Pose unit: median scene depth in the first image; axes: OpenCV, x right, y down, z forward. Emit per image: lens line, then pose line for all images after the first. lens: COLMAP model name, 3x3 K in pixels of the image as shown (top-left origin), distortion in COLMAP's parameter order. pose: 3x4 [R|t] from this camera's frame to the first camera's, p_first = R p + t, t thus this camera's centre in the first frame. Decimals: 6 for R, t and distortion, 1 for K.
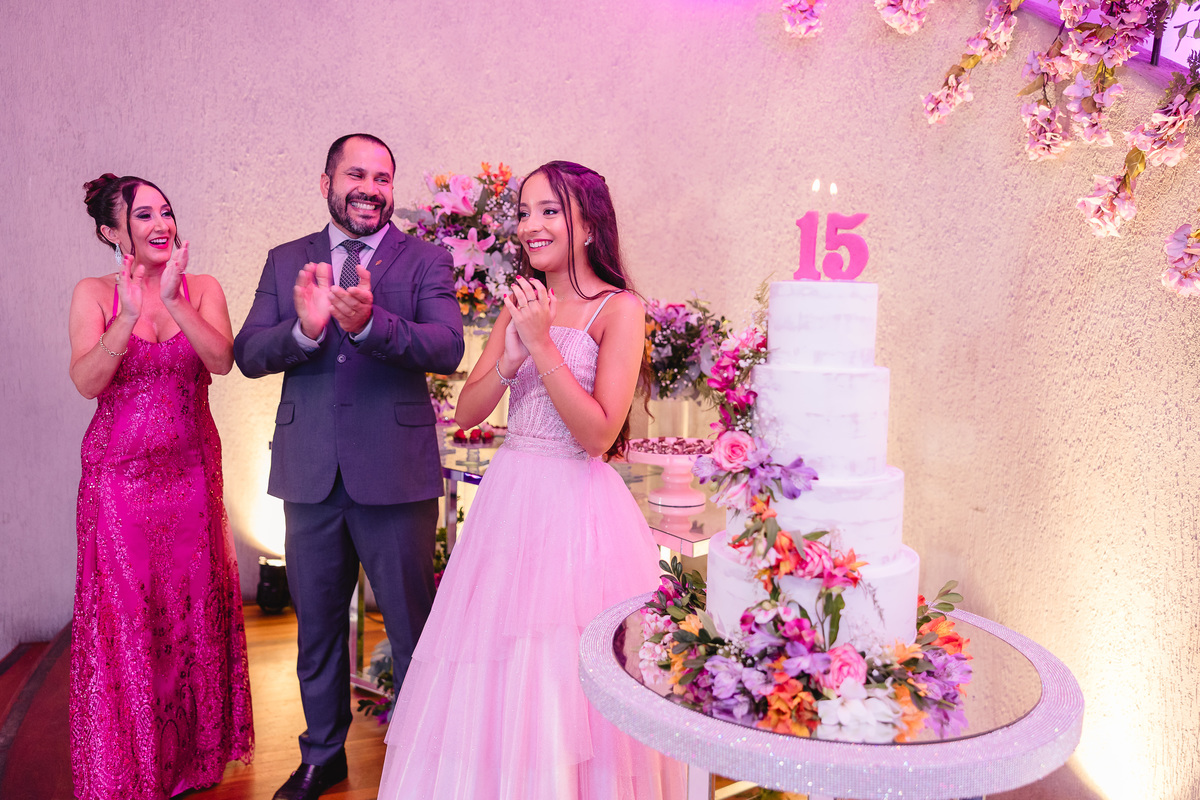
lens RADIAL K [[973.0, 0, 569.3], [0, 973.0, 394.0], [0, 0, 1]] dist [-0.016340, -0.005560]
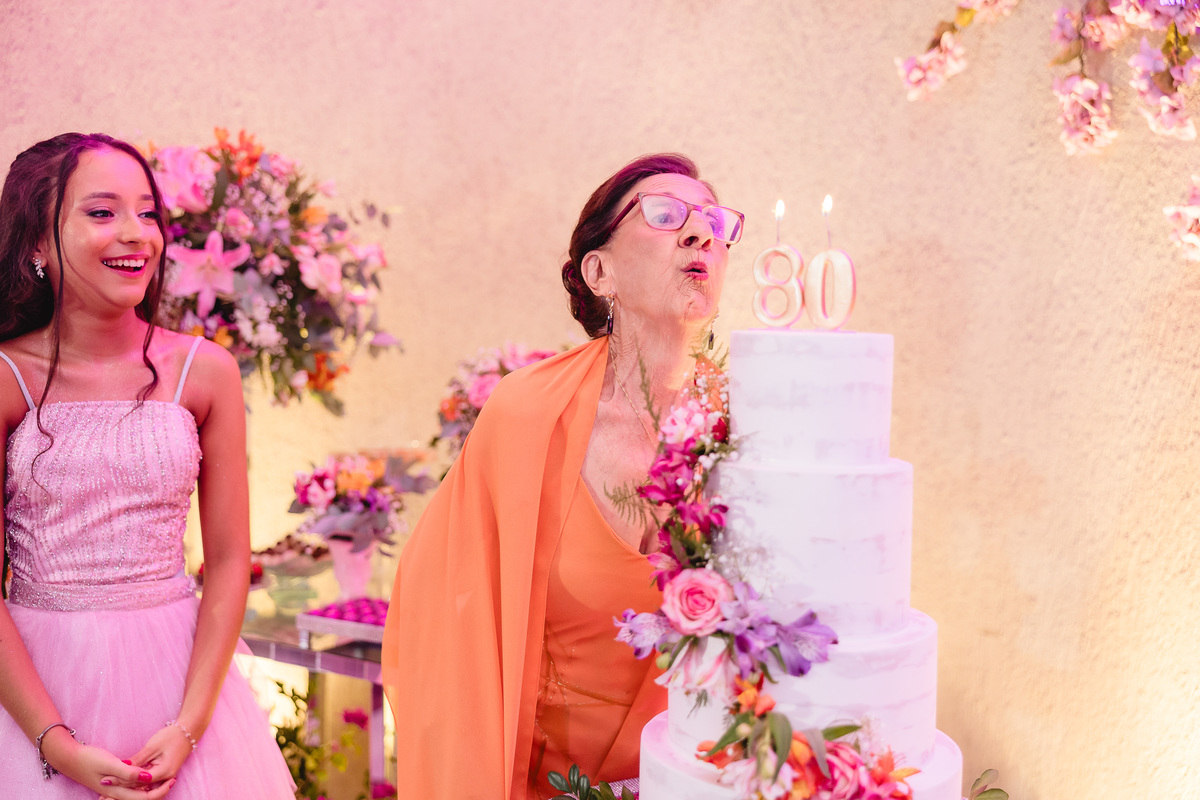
lens RADIAL K [[1316.6, 0, 587.5], [0, 1316.6, 391.3], [0, 0, 1]] dist [-0.007046, 0.000000]
pose [[0.948275, -0.020392, 0.316795, -0.139972], [0.036330, 0.998349, -0.044486, -0.023557], [-0.315365, 0.053694, 0.947450, 0.136006]]
